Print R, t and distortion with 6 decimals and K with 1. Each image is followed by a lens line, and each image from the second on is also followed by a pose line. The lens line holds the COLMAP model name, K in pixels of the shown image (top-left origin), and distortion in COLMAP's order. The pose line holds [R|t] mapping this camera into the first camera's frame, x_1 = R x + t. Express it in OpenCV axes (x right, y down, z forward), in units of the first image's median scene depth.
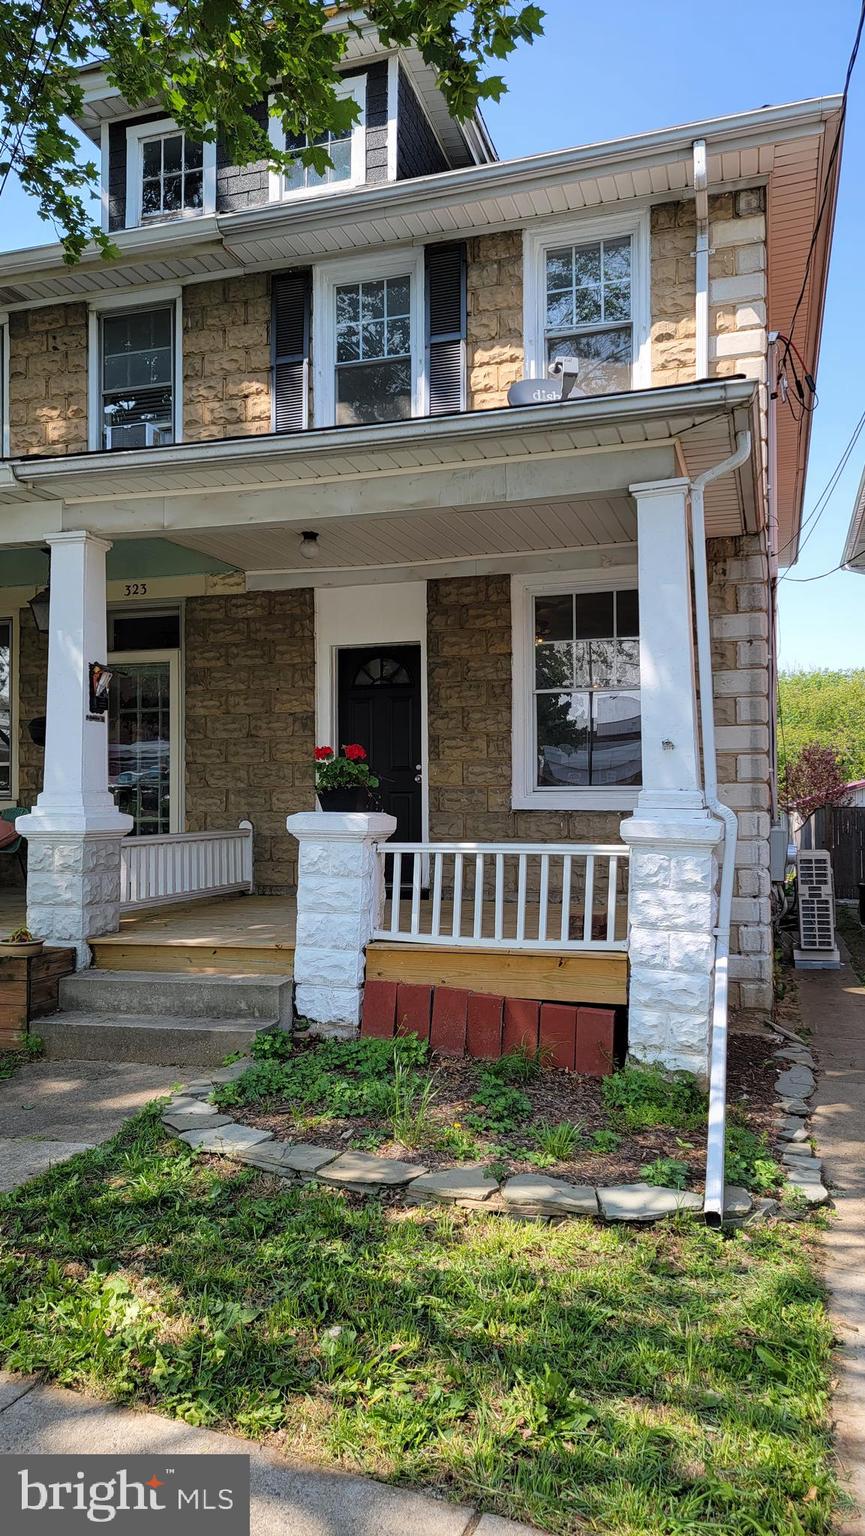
lens RADIAL K [[858.8, 0, 465.9], [0, 858.8, 767.6], [0, 0, 1]] dist [0.053835, -0.027428]
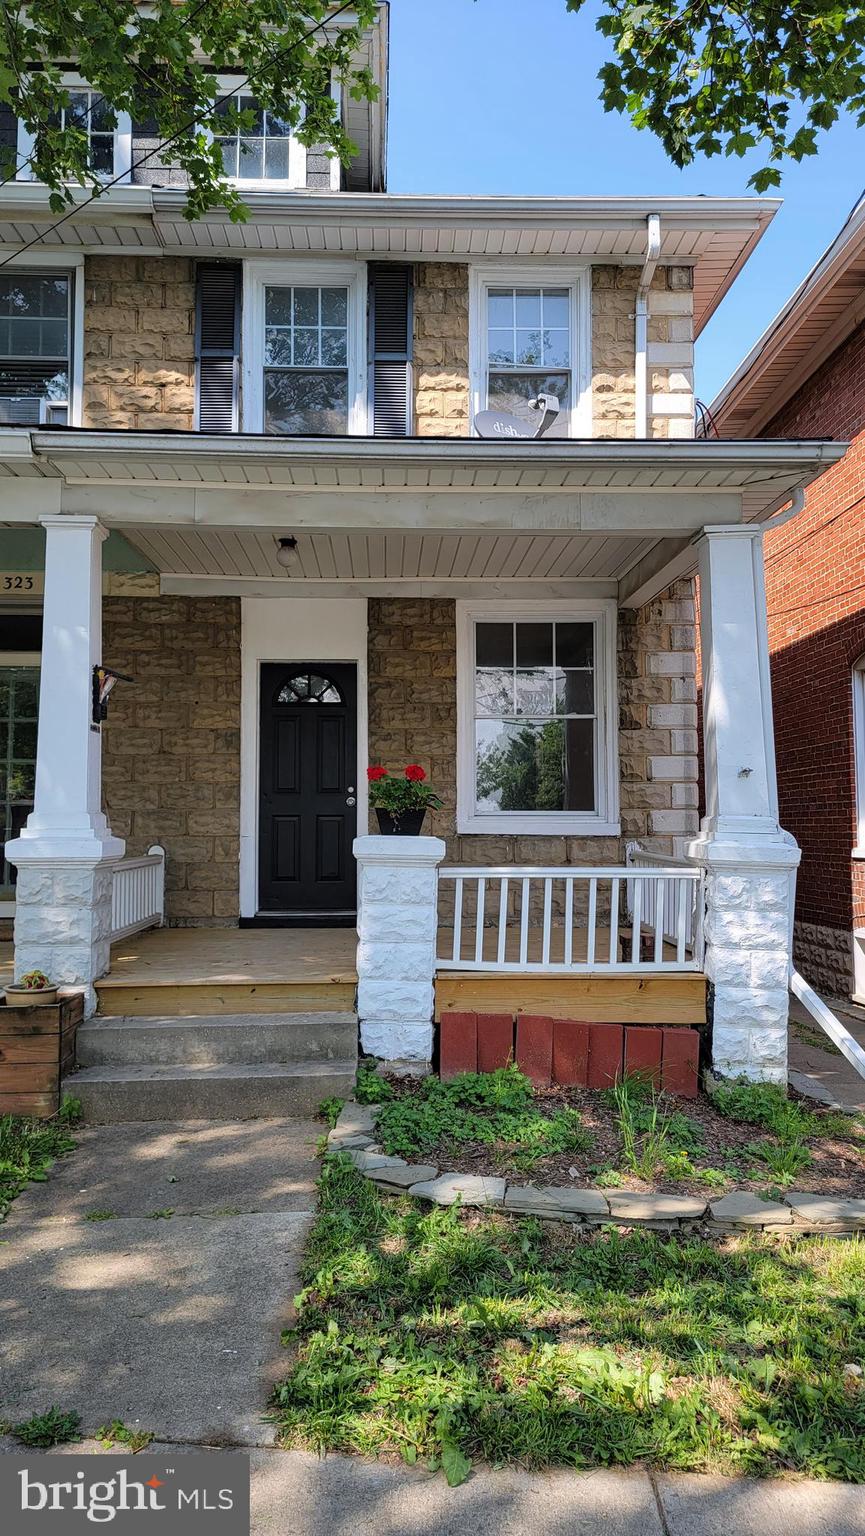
lens RADIAL K [[858.8, 0, 465.9], [0, 858.8, 767.6], [0, 0, 1]] dist [0.053835, -0.027428]
pose [[0.963453, 0.023142, 0.266877, -0.203095], [-0.015394, 0.999398, -0.031088, 0.002872], [-0.267436, 0.025843, 0.963229, 0.037425]]
